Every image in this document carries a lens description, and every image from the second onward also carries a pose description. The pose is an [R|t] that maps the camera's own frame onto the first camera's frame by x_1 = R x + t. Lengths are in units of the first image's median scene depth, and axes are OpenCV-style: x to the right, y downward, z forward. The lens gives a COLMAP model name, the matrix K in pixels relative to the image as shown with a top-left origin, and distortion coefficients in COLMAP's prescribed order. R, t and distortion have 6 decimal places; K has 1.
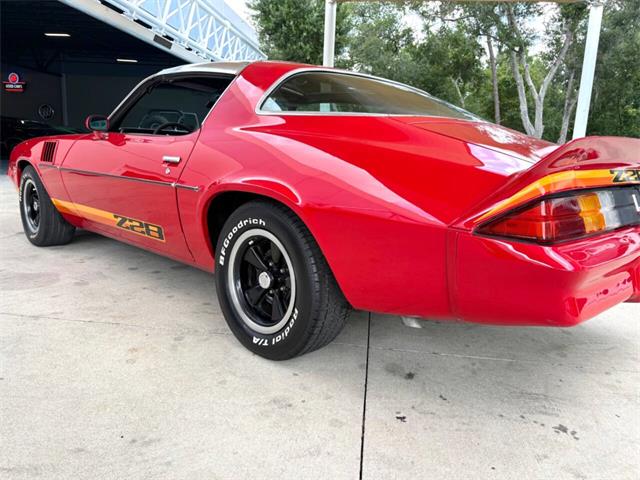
lens RADIAL K [[491.6, 0, 320.0], [0, 491.6, 240.0], [0, 0, 1]] dist [0.028437, -0.004313]
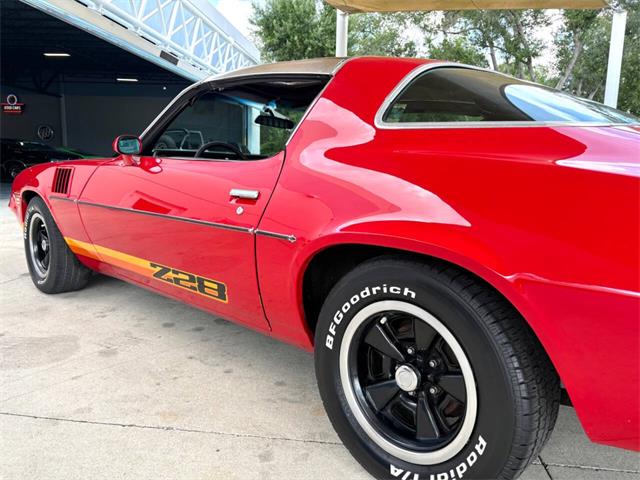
lens RADIAL K [[491.6, 0, 320.0], [0, 491.6, 240.0], [0, 0, 1]] dist [0.028437, -0.004313]
pose [[0.999795, -0.020045, 0.003016, -0.118332], [0.020125, 0.999358, -0.029646, -0.044552], [-0.002420, 0.029701, 0.999556, 0.175960]]
